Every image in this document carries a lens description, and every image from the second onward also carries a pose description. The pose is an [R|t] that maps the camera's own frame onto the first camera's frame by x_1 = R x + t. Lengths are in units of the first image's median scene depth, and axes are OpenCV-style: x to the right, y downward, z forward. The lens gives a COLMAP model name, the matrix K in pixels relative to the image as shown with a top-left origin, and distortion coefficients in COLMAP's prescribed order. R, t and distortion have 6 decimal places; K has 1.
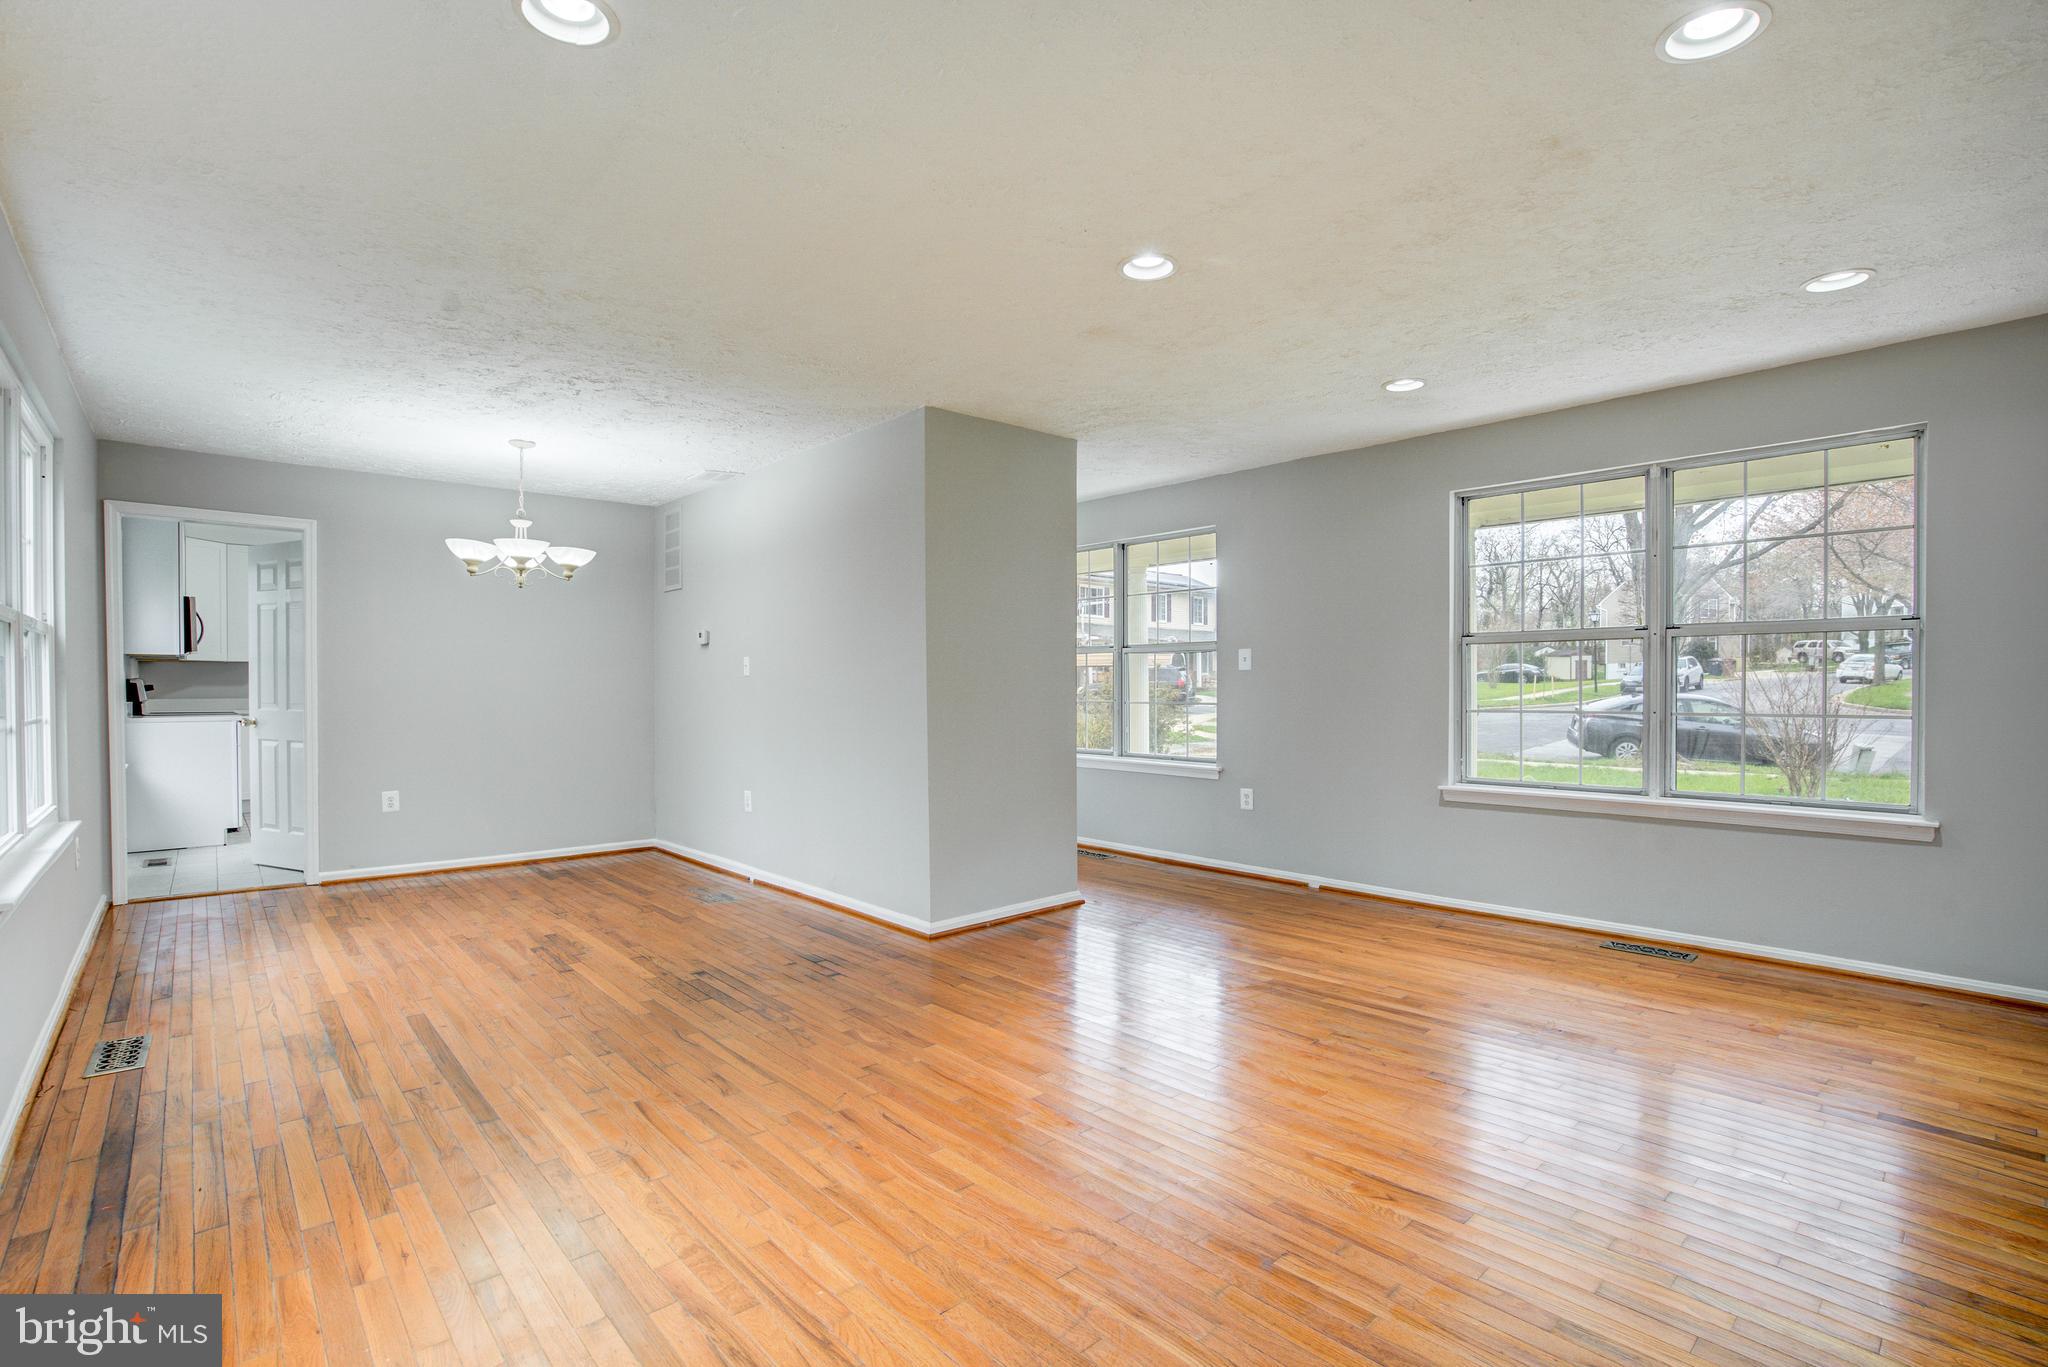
lens RADIAL K [[942.5, 0, 1017.3], [0, 942.5, 690.7], [0, 0, 1]] dist [-0.054475, 0.022310]
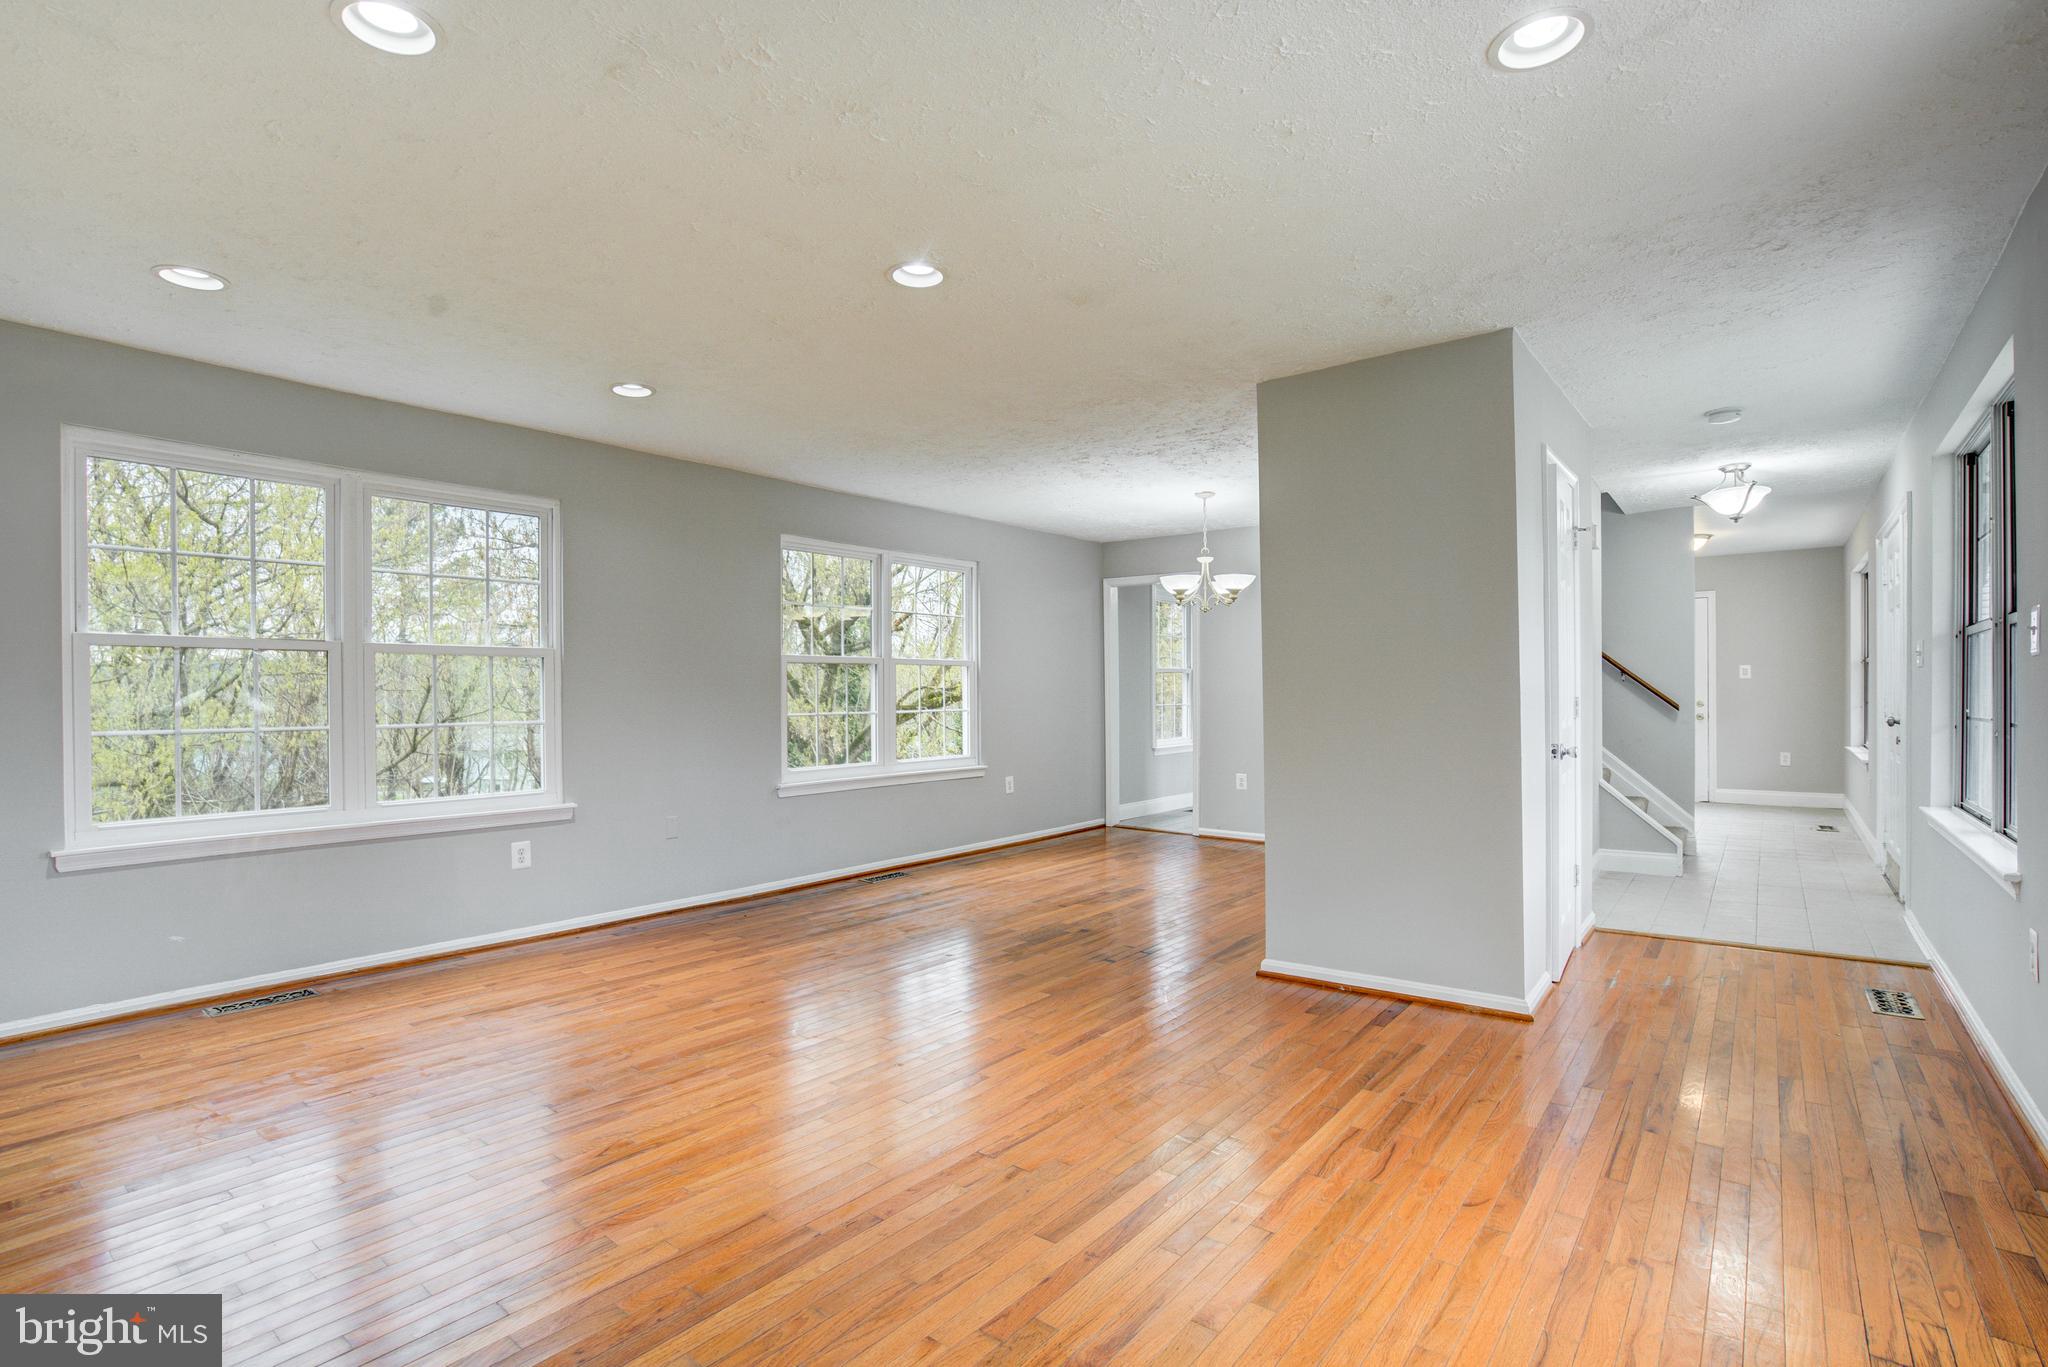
lens RADIAL K [[968.4, 0, 1021.6], [0, 968.4, 696.9], [0, 0, 1]] dist [-0.041270, 0.016421]
pose [[0.164520, 0.005688, -0.986357, 0.936954], [0.000578, 0.999983, 0.005863, -0.009344], [0.986374, -0.001535, 0.164513, 0.754343]]
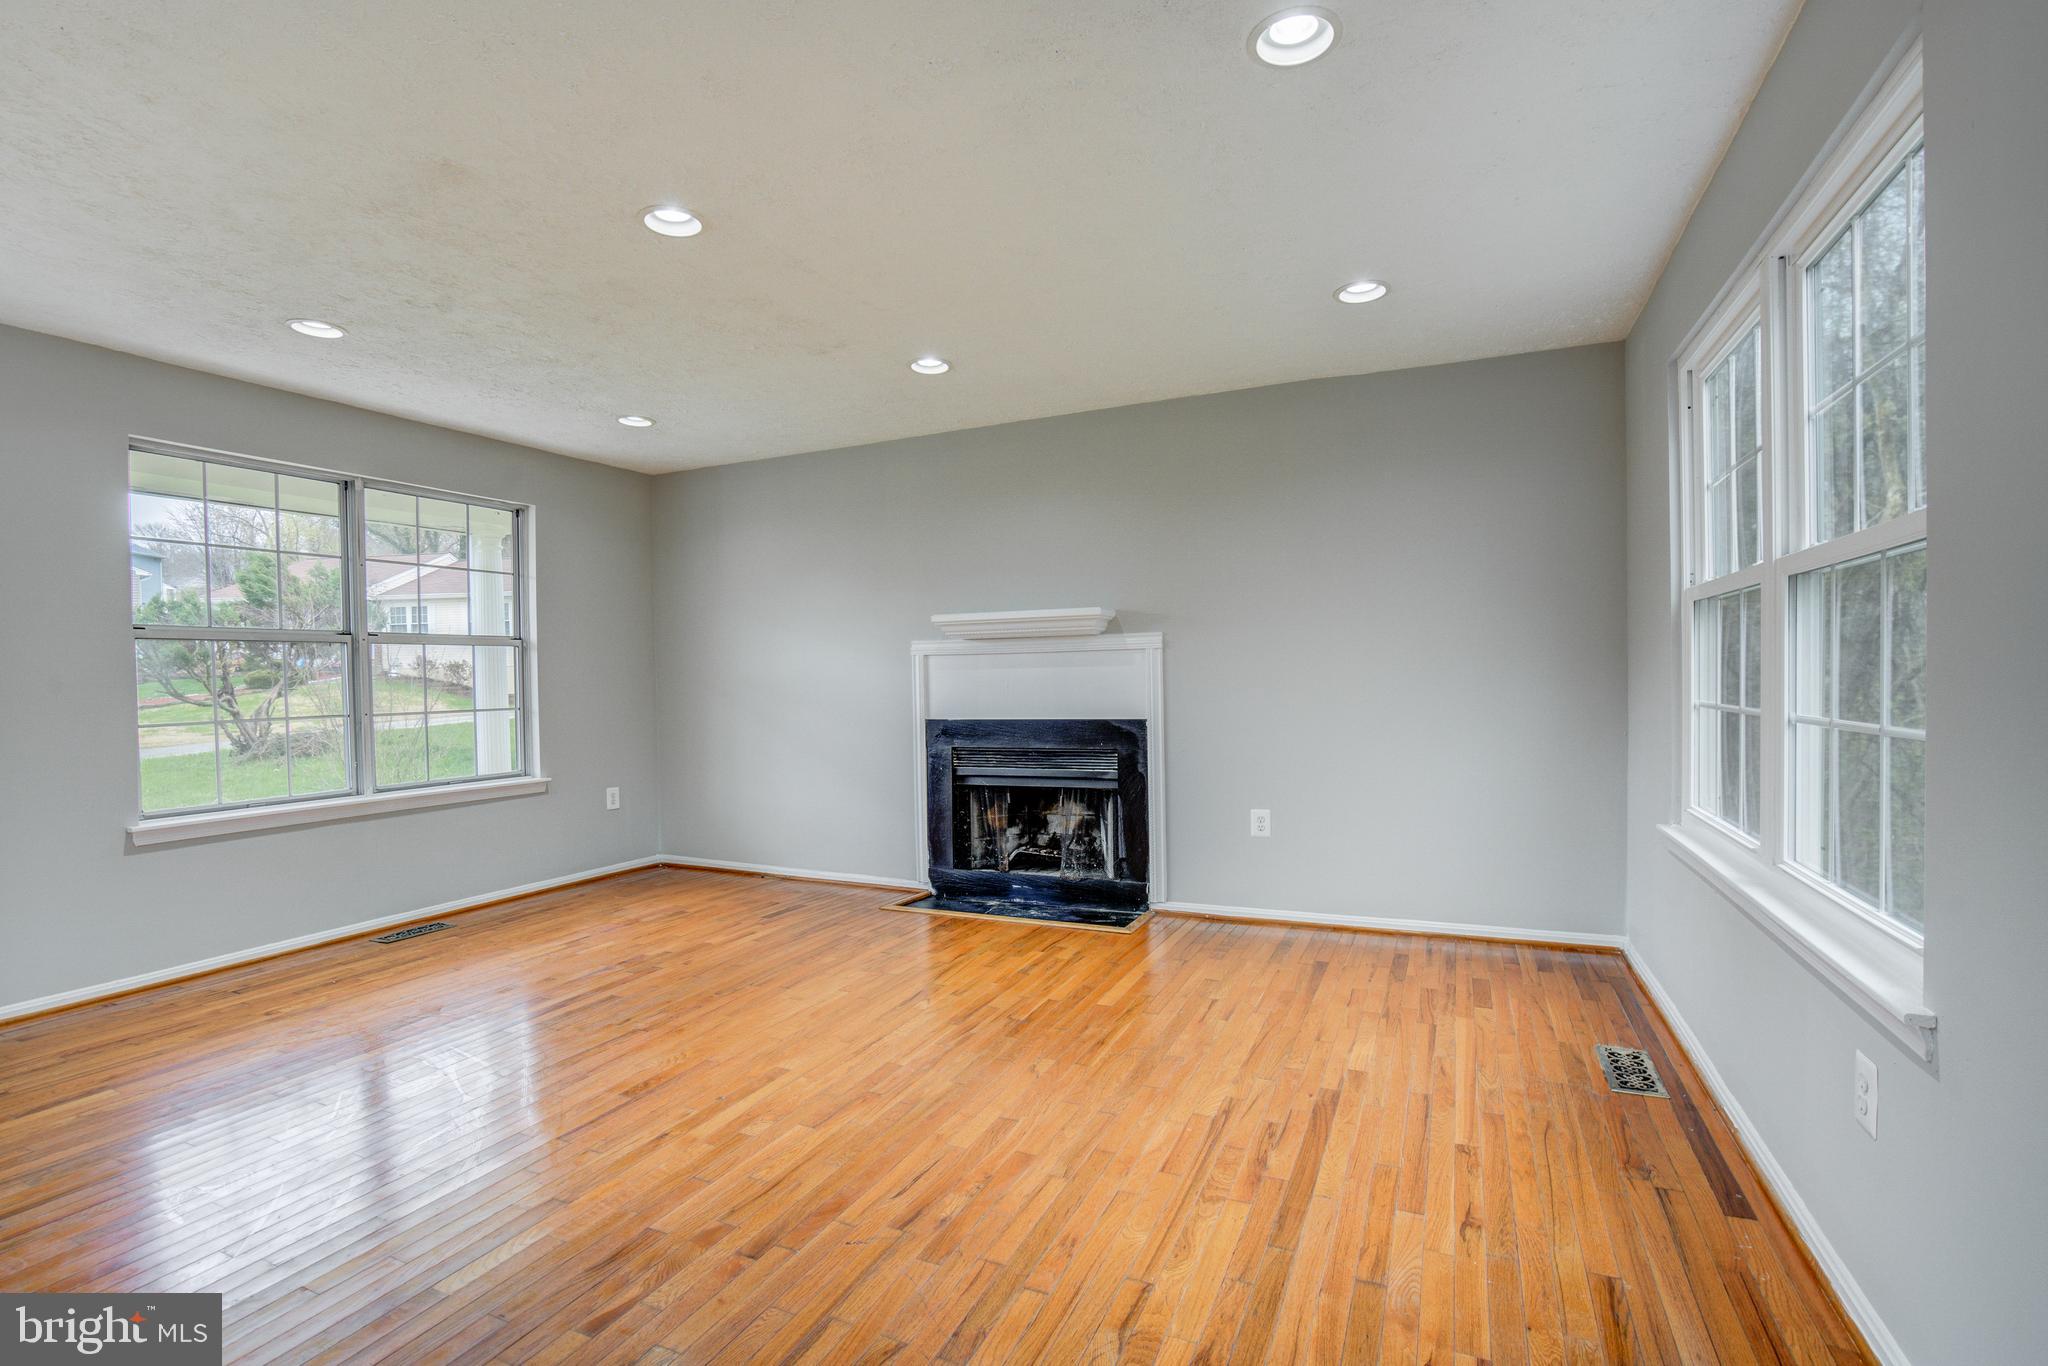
lens RADIAL K [[959.5, 0, 1009.7], [0, 959.5, 685.0], [0, 0, 1]] dist [-0.052301, 0.024578]
pose [[-0.388470, 0.002246, 0.921459, -0.670856], [0.022263, 0.999728, 0.006949, -0.000829], [-0.921192, 0.023214, -0.388414, 0.857476]]
